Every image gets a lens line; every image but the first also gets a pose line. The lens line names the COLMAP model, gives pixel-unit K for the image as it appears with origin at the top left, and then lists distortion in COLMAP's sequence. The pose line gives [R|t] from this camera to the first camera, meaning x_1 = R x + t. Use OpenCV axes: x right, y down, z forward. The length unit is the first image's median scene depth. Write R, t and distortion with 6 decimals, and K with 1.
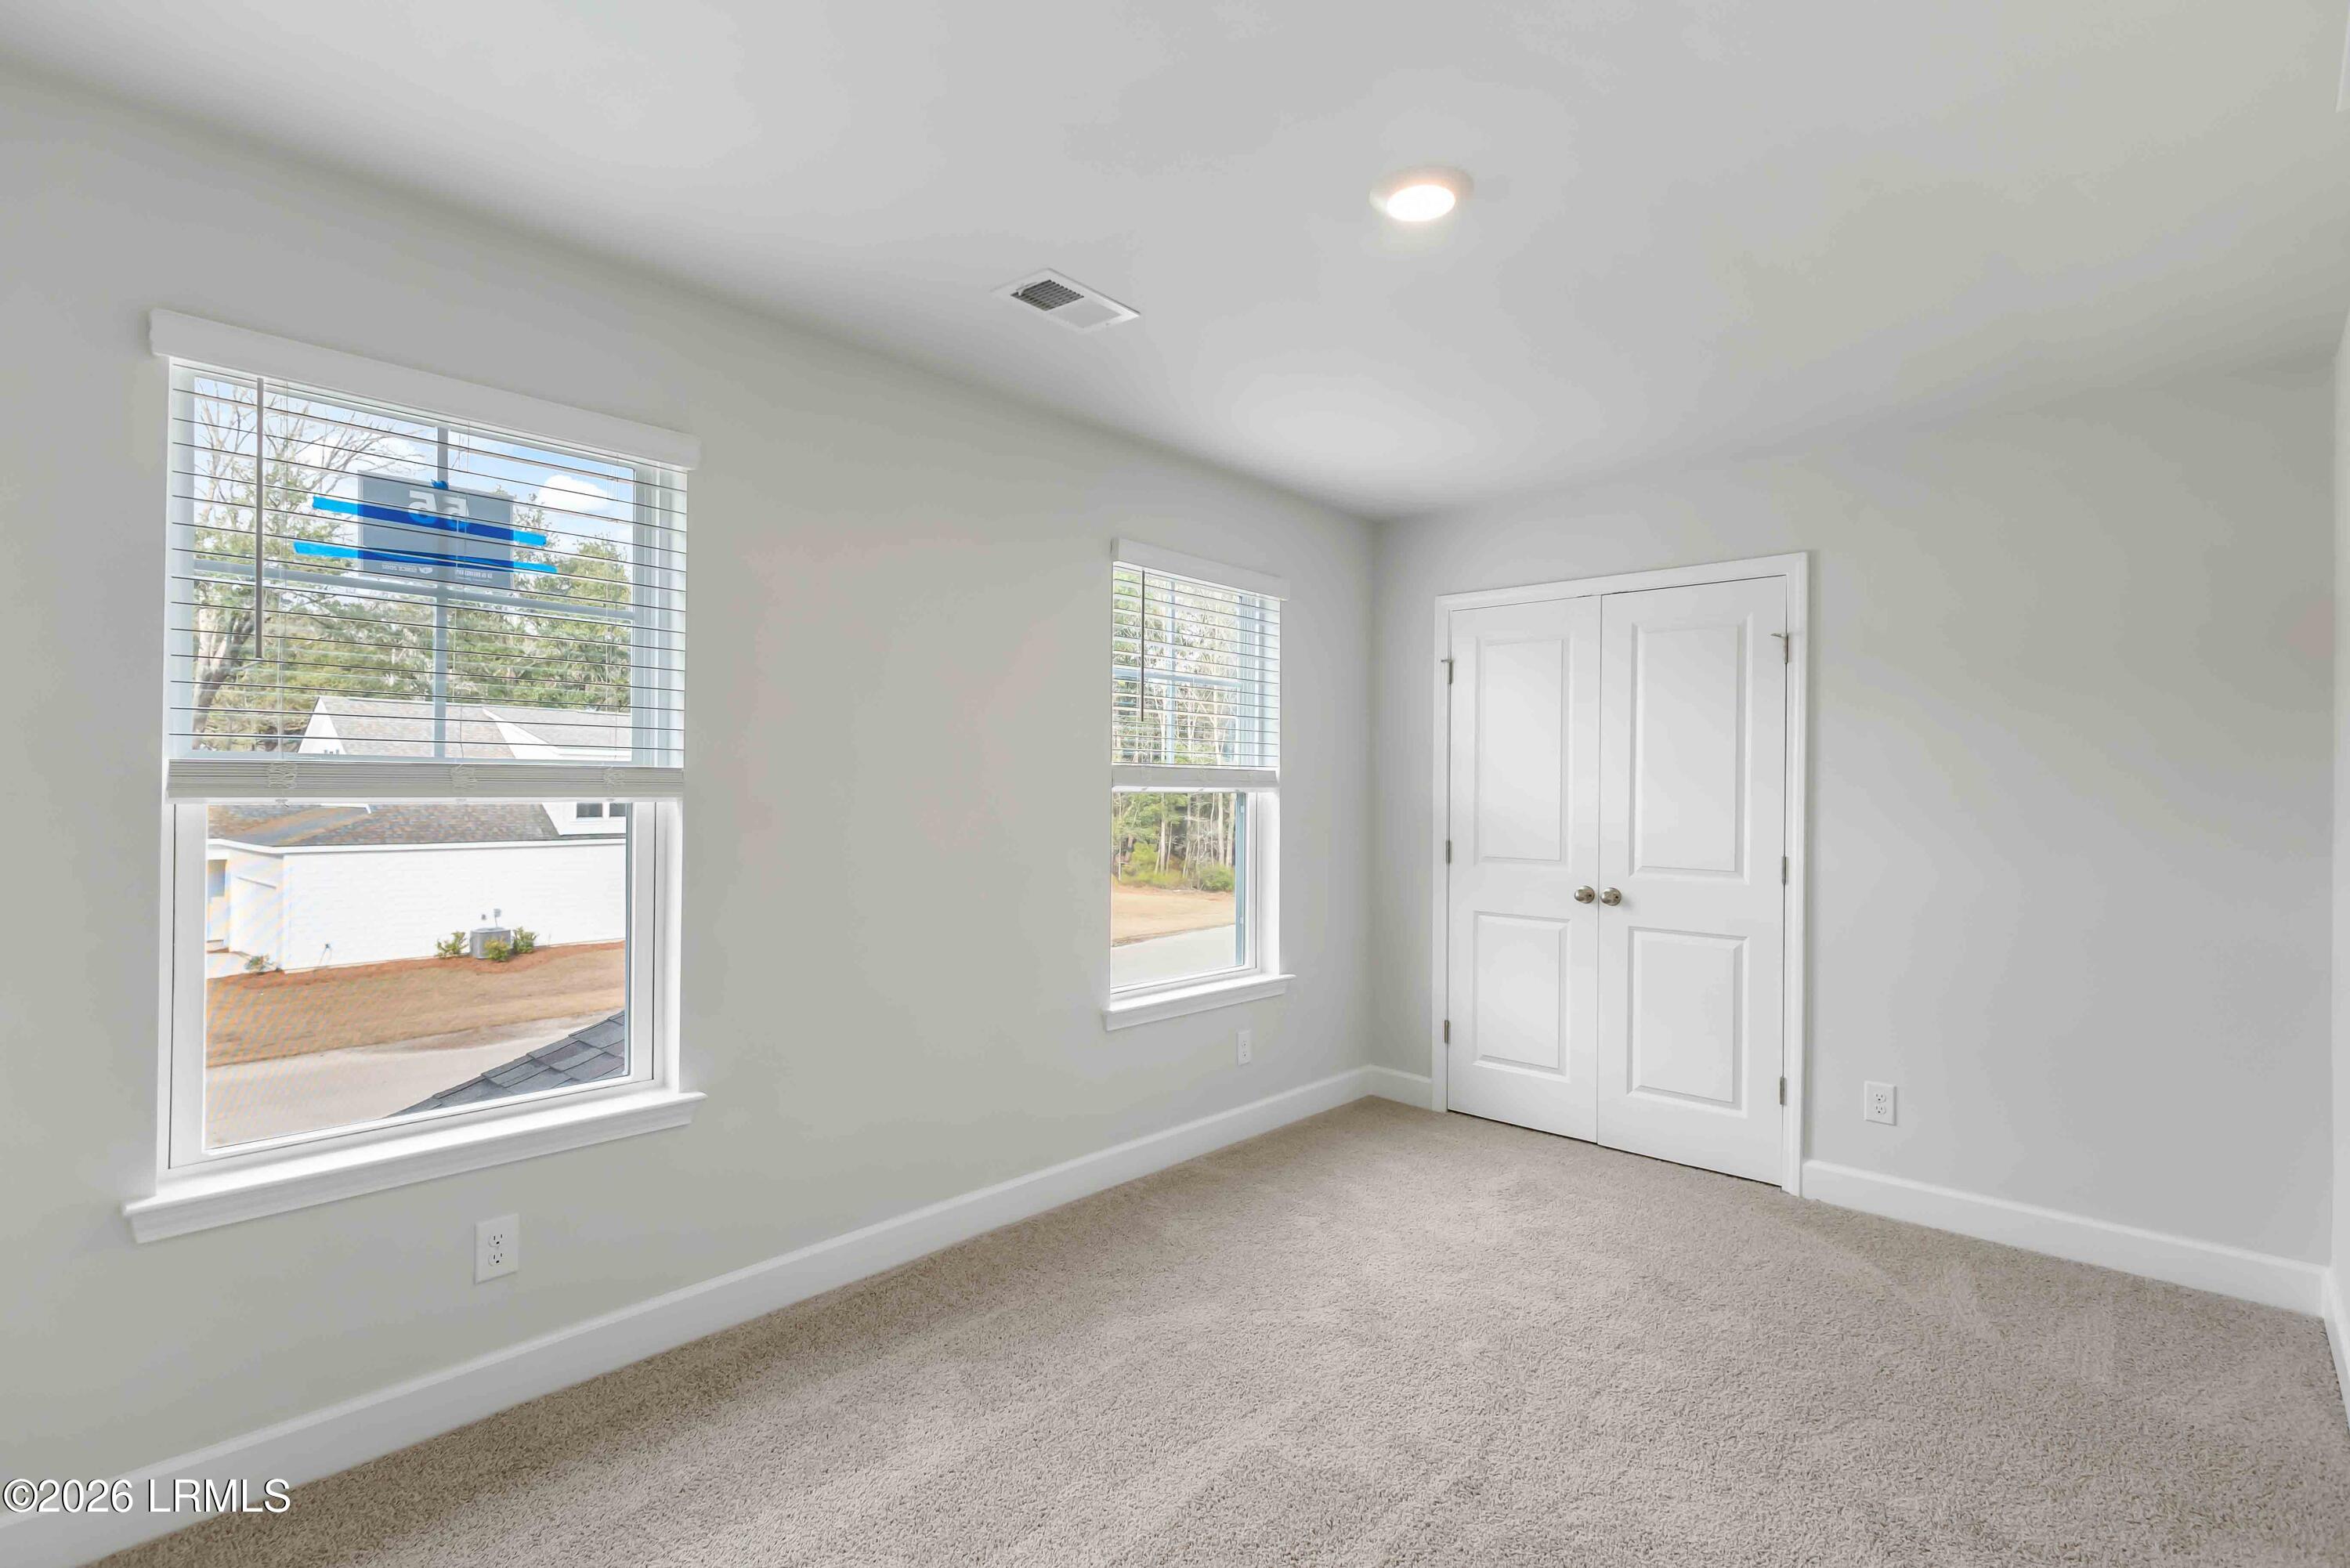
lens RADIAL K [[1131.6, 0, 1181.3], [0, 1131.6, 793.0], [0, 0, 1]] dist [0.002274, 0.000423]
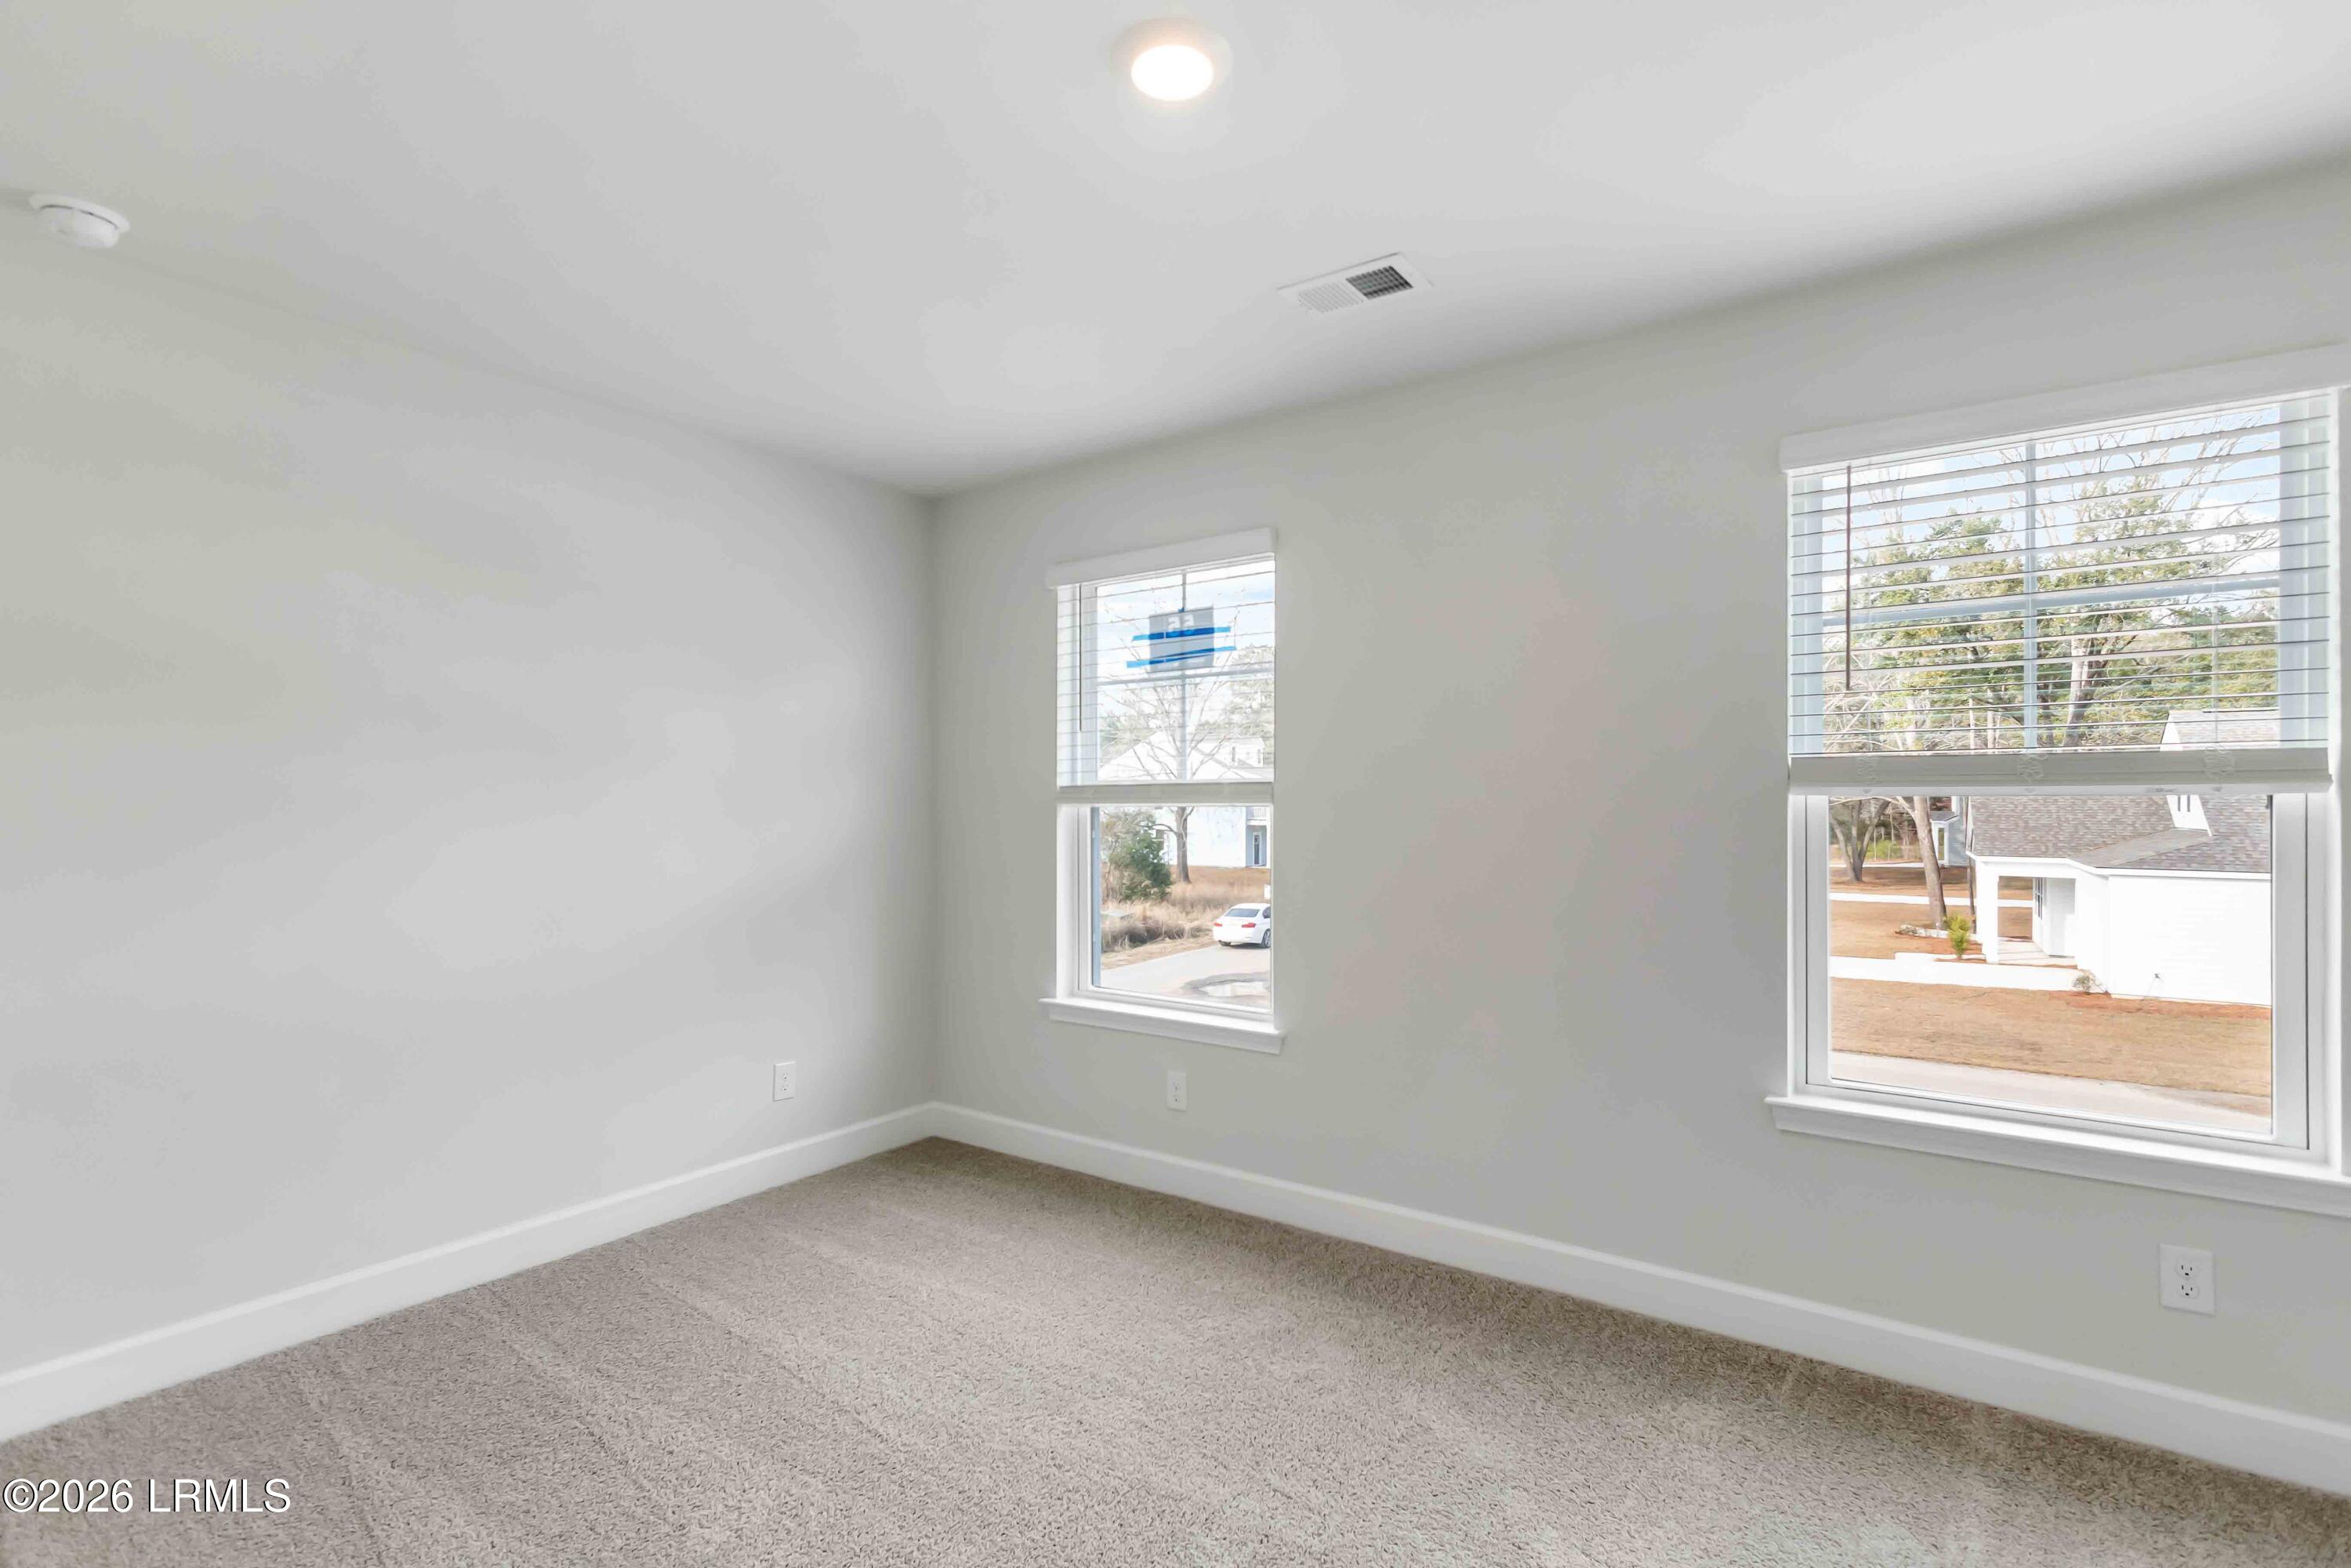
lens RADIAL K [[1132.2, 0, 1181.8], [0, 1132.2, 793.1], [0, 0, 1]] dist [0.002274, 0.000423]
pose [[0.088909, -0.018766, -0.995863, 0.824205], [-0.002147, 0.999817, -0.019032, 0.017226], [0.996037, 0.003830, 0.088852, 0.743304]]
